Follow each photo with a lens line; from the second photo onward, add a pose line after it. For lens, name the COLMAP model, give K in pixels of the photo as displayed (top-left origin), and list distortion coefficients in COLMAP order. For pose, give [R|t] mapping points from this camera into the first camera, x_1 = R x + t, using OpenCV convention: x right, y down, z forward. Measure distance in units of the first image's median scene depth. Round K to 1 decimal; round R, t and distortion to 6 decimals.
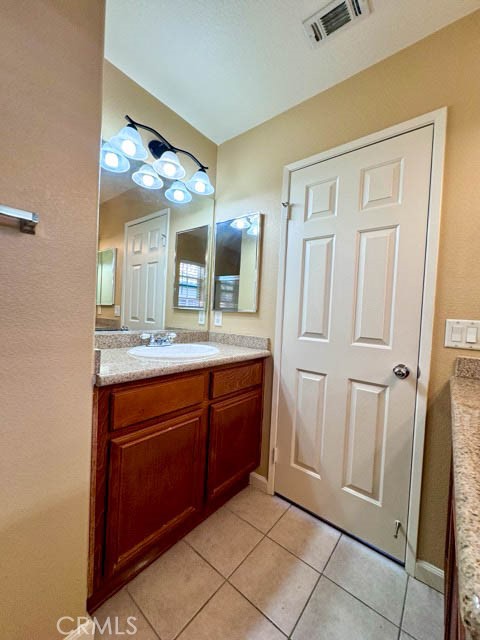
lens RADIAL K [[255.8, 0, 240.0], [0, 255.8, 318.8], [0, 0, 1]] dist [-0.000907, 0.000098]
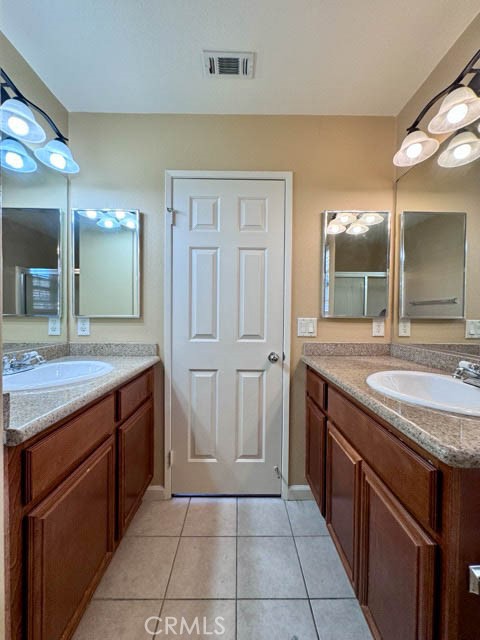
lens RADIAL K [[255.8, 0, 240.0], [0, 255.8, 318.8], [0, 0, 1]] dist [-0.000907, 0.000098]
pose [[0.770912, -0.052447, 0.634779, -0.280848], [0.042889, 0.998617, 0.030422, -0.037506], [-0.635496, 0.003772, 0.772095, 0.050108]]
